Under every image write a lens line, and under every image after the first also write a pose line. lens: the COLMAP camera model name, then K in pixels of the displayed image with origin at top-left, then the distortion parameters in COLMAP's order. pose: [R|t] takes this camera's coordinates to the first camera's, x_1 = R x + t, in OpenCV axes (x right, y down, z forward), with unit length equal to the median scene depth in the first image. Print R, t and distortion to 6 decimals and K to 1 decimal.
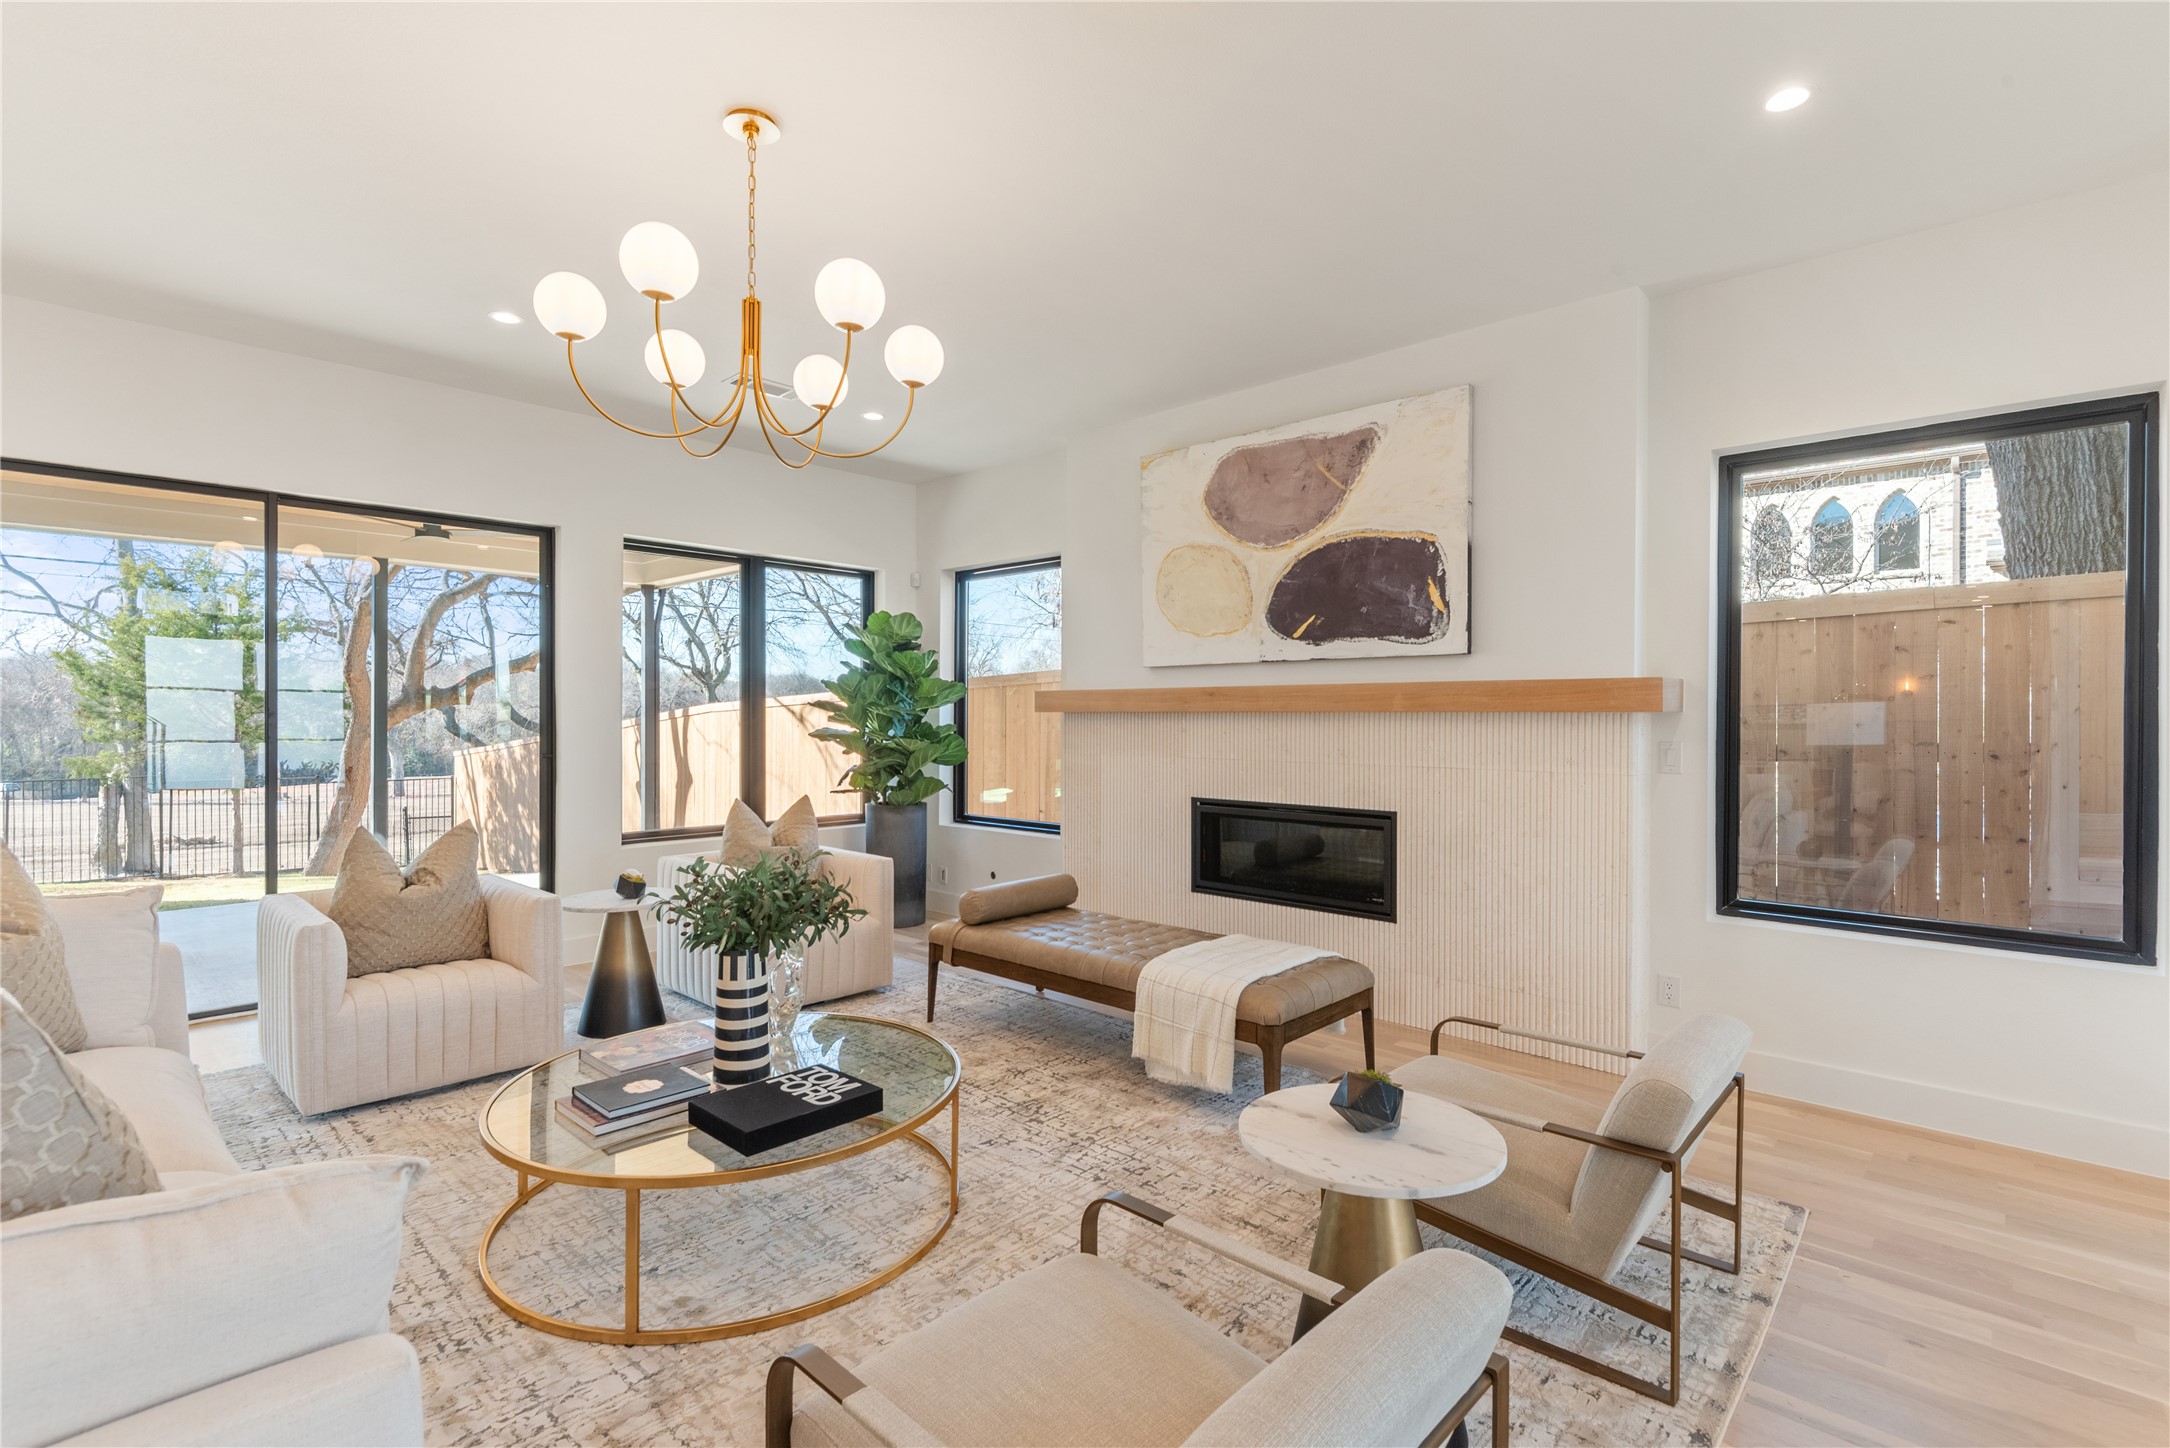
lens RADIAL K [[990.7, 0, 1079.0], [0, 990.7, 717.0], [0, 0, 1]] dist [-0.004598, -0.000732]
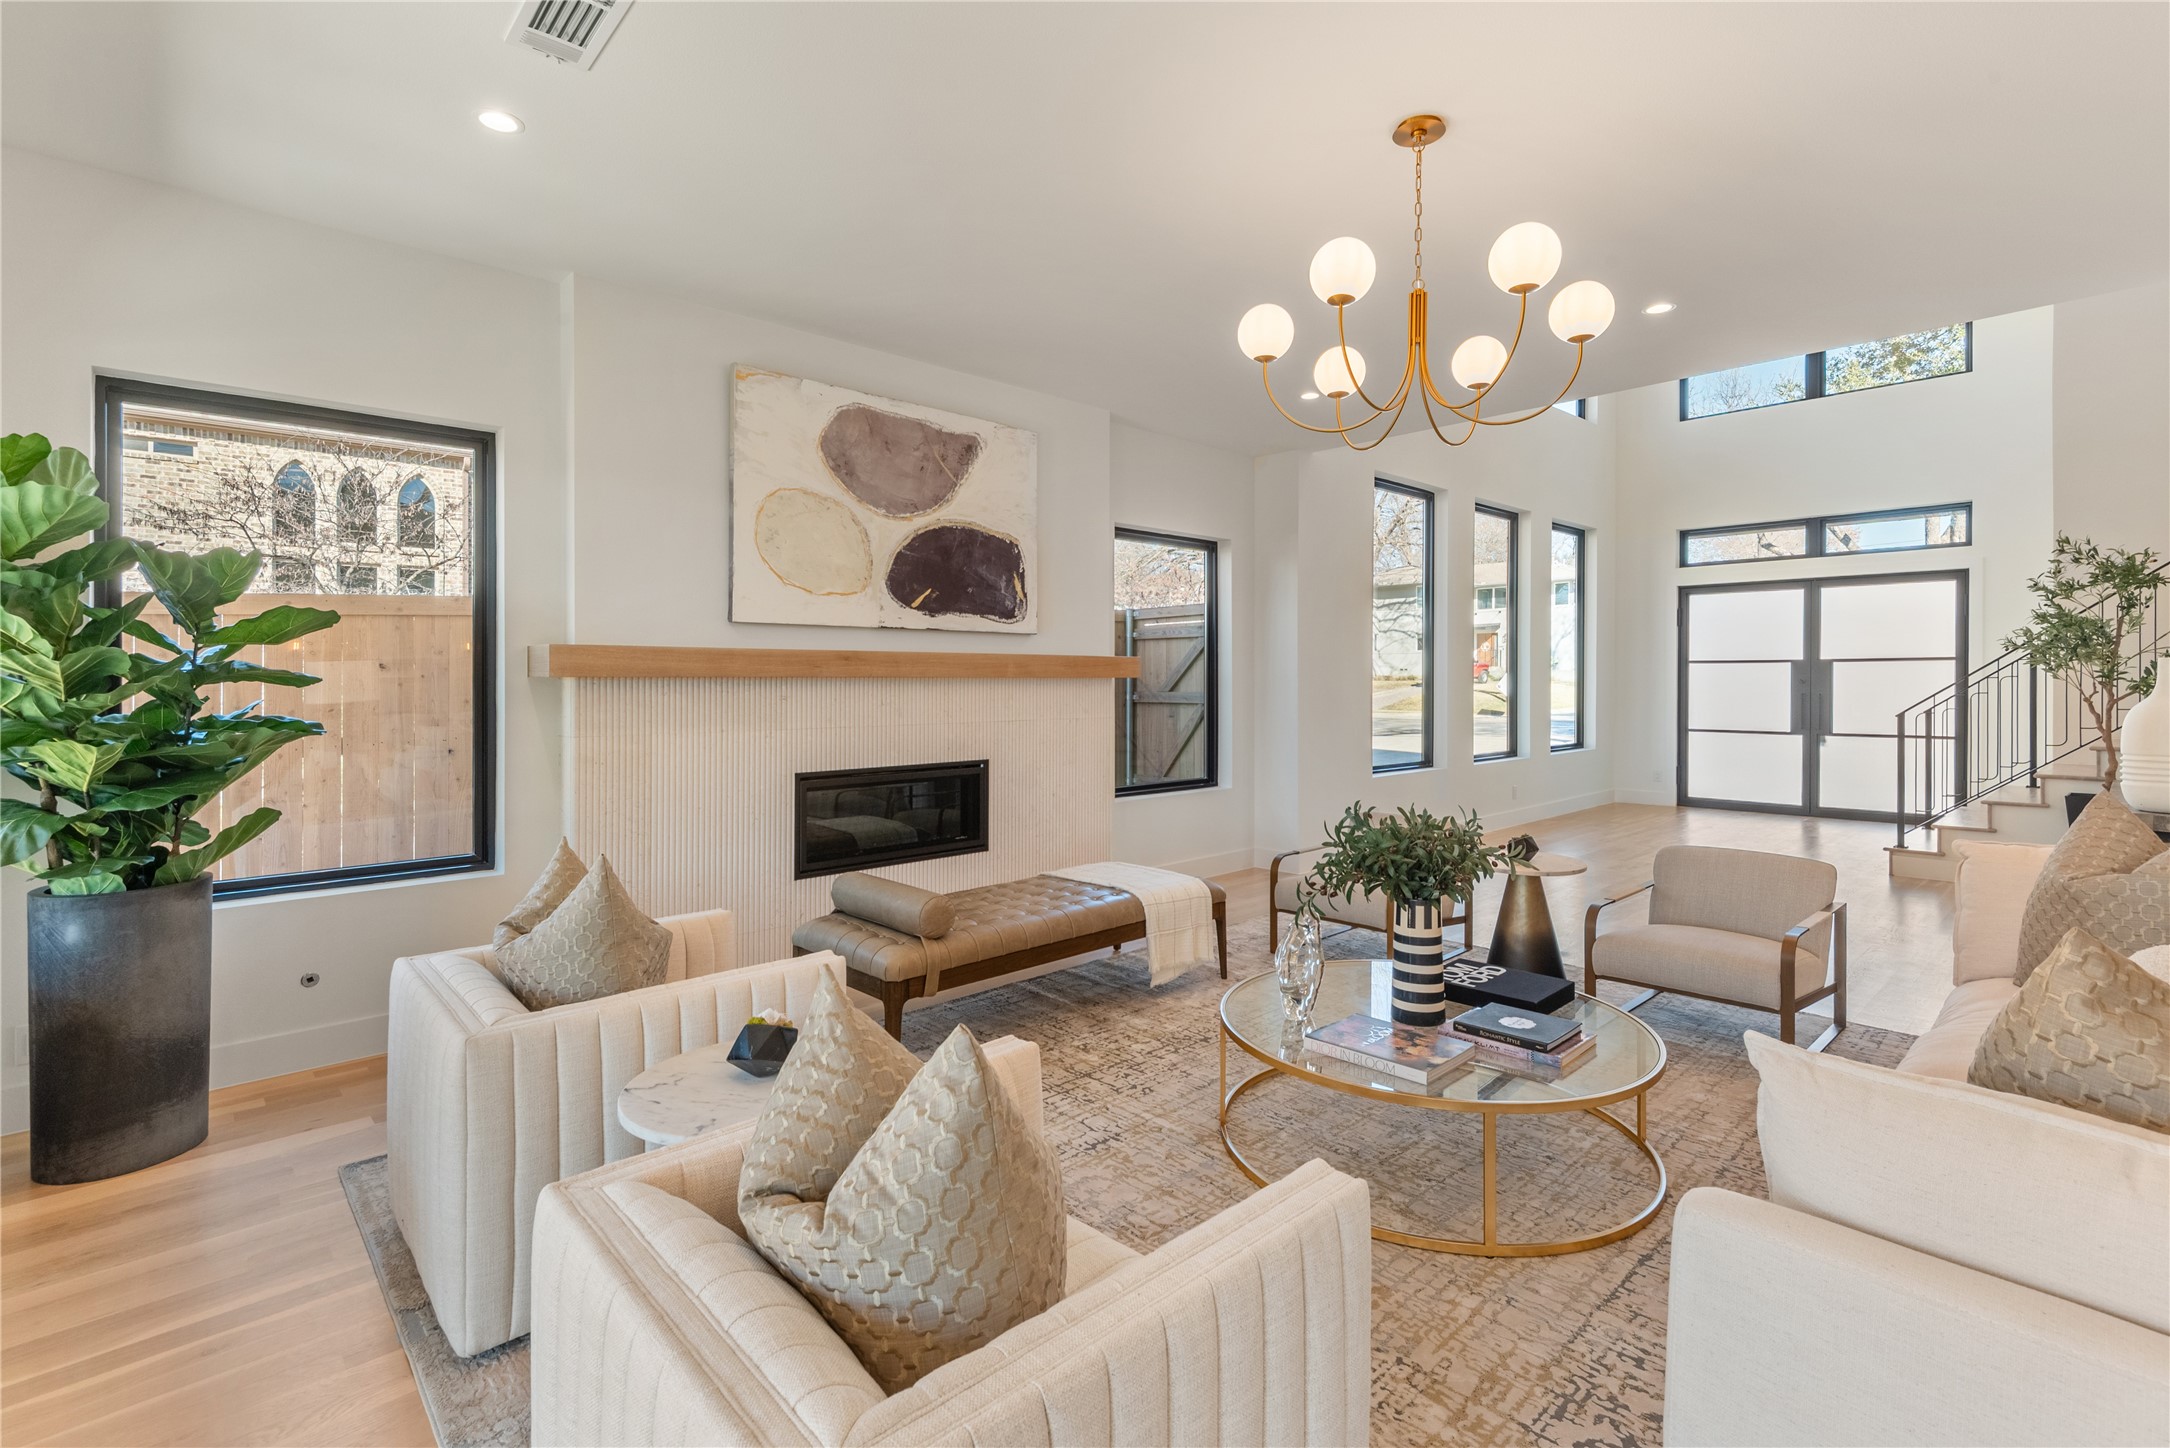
lens RADIAL K [[990.7, 0, 1068.3], [0, 990.7, 694.2], [0, 0, 1]] dist [-0.004598, -0.000732]
pose [[0.062926, -0.016679, 0.997879, -0.828090], [0.003775, 0.999857, 0.016474, -0.004031], [-0.998011, 0.002731, 0.062980, 0.766156]]
